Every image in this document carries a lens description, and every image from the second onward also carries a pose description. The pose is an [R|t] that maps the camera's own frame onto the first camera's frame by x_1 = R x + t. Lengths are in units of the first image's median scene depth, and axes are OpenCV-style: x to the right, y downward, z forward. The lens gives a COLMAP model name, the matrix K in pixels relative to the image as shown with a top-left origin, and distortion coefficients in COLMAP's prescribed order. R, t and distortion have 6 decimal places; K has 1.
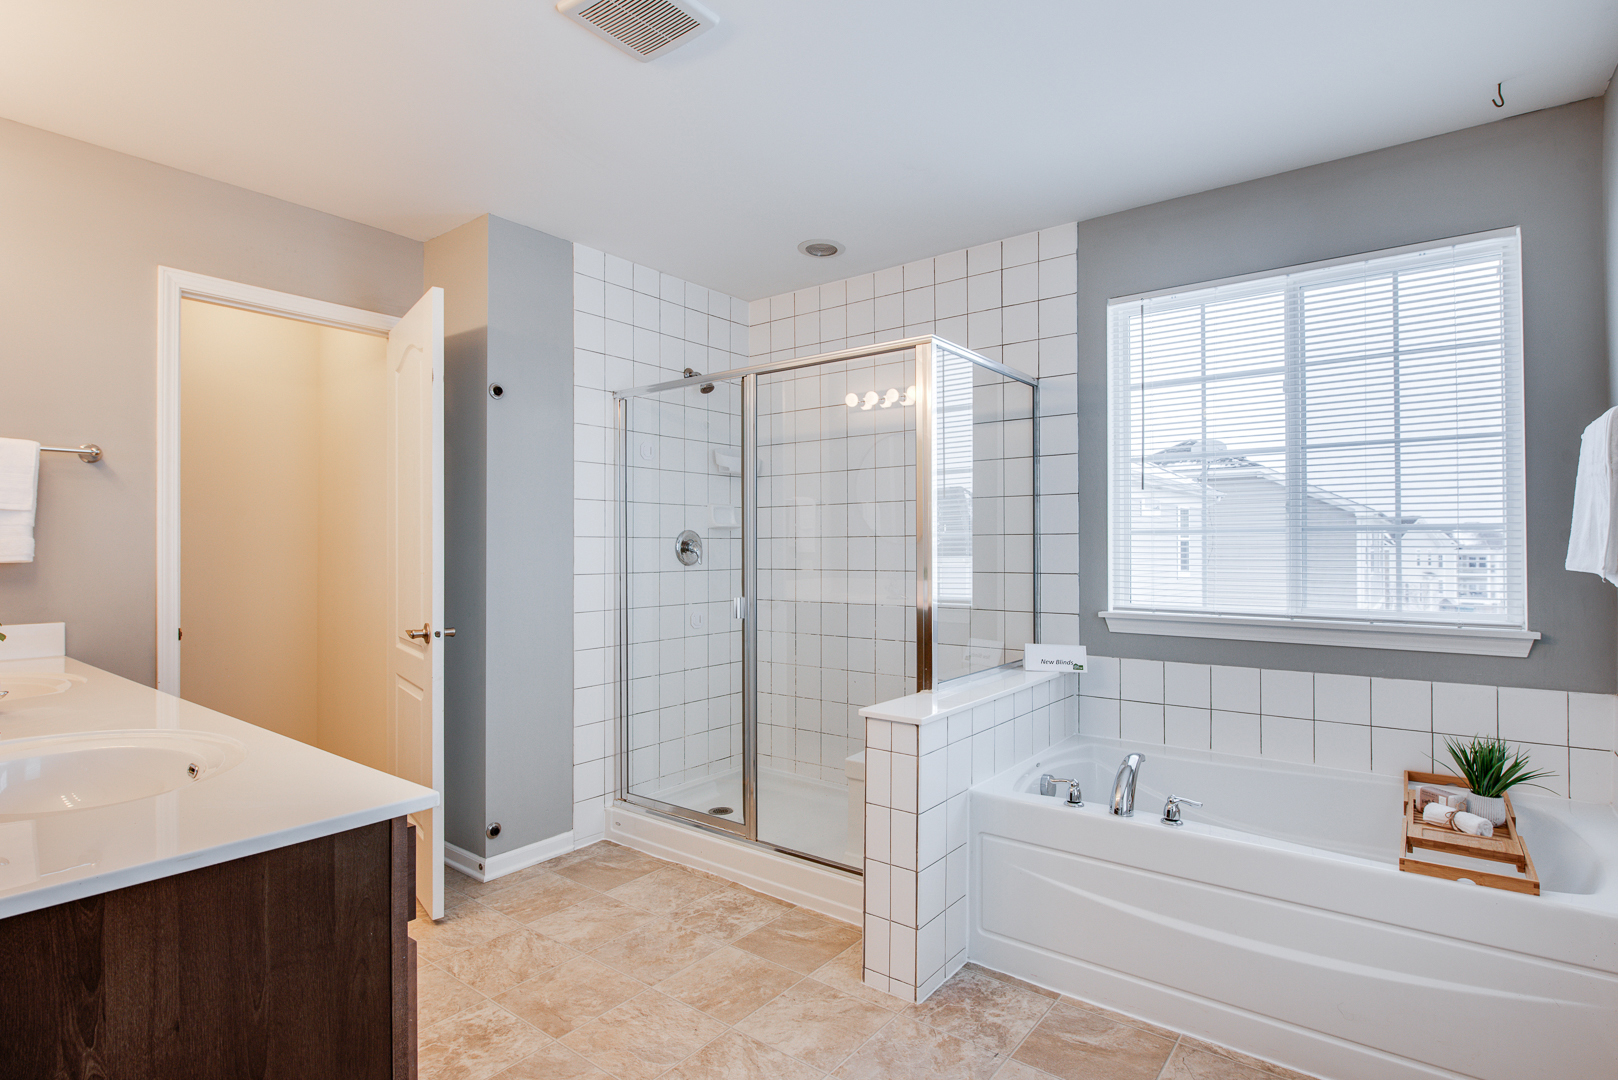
lens RADIAL K [[816.6, 0, 818.6], [0, 816.6, 538.7], [0, 0, 1]] dist [-0.003712, -0.005136]
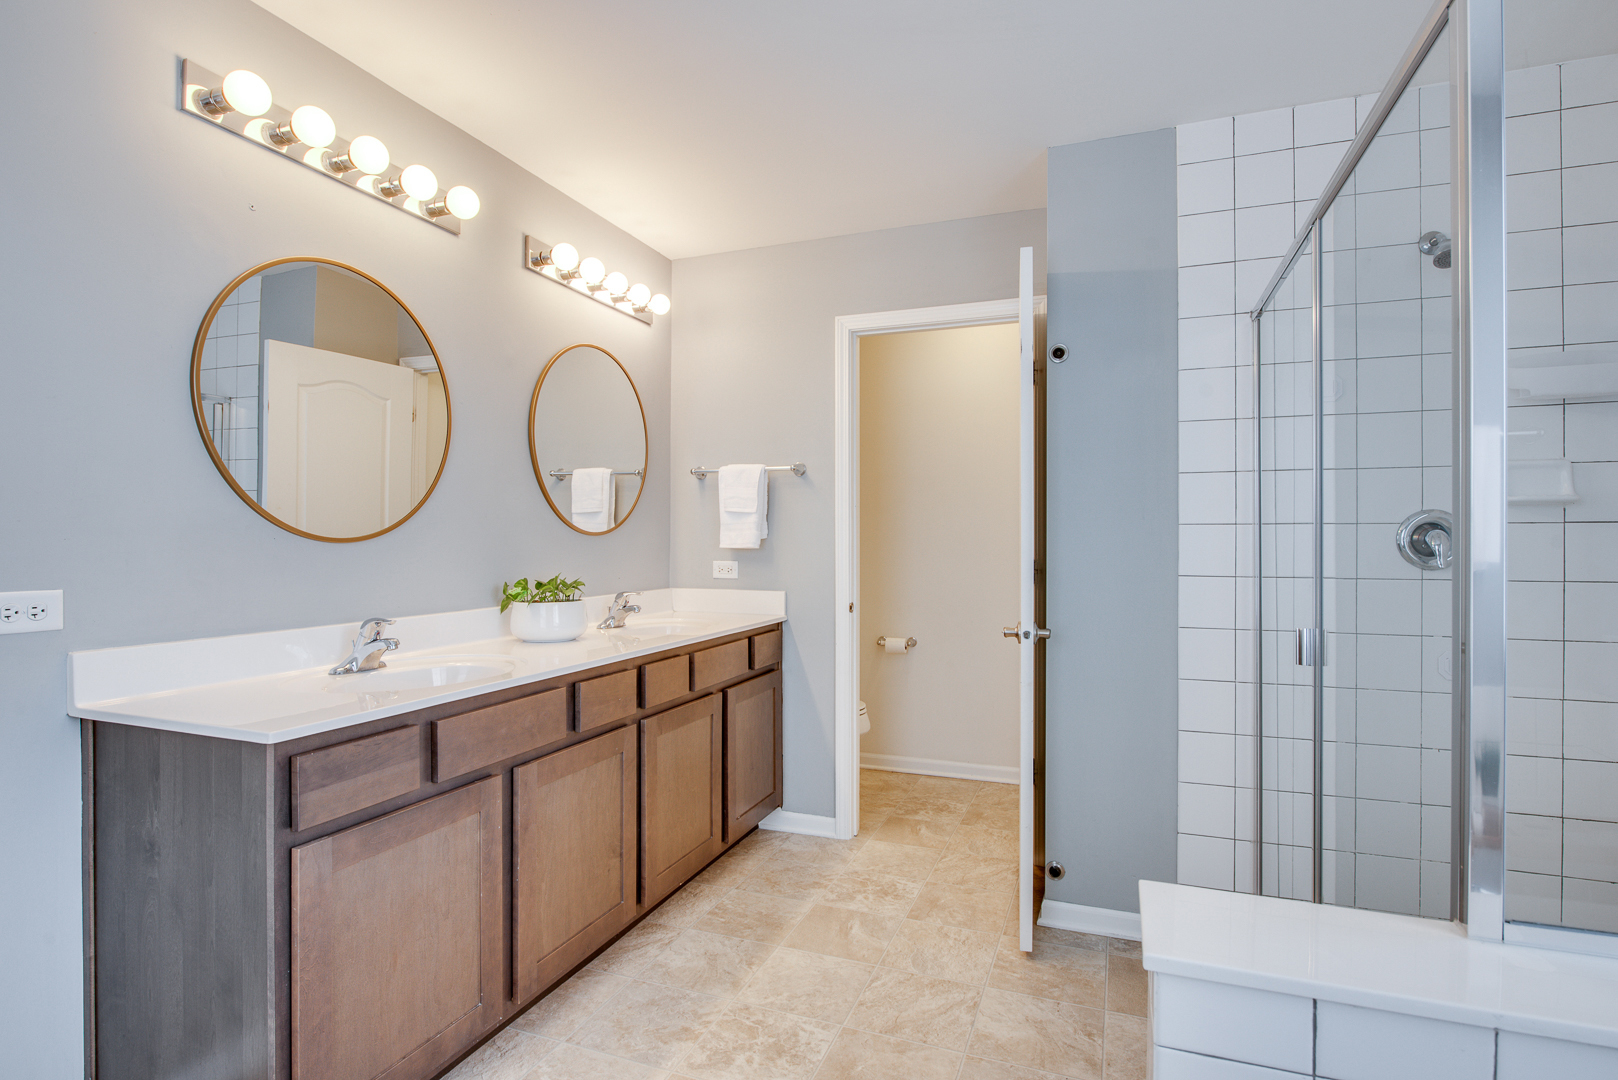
lens RADIAL K [[816.6, 0, 814.3], [0, 816.6, 542.3], [0, 0, 1]] dist [-0.003712, -0.005136]
pose [[0.283043, 0.005595, -0.959091, 0.418218], [0.006405, 0.999950, 0.007724, 0.006513], [0.959086, -0.008329, 0.282993, 0.628953]]
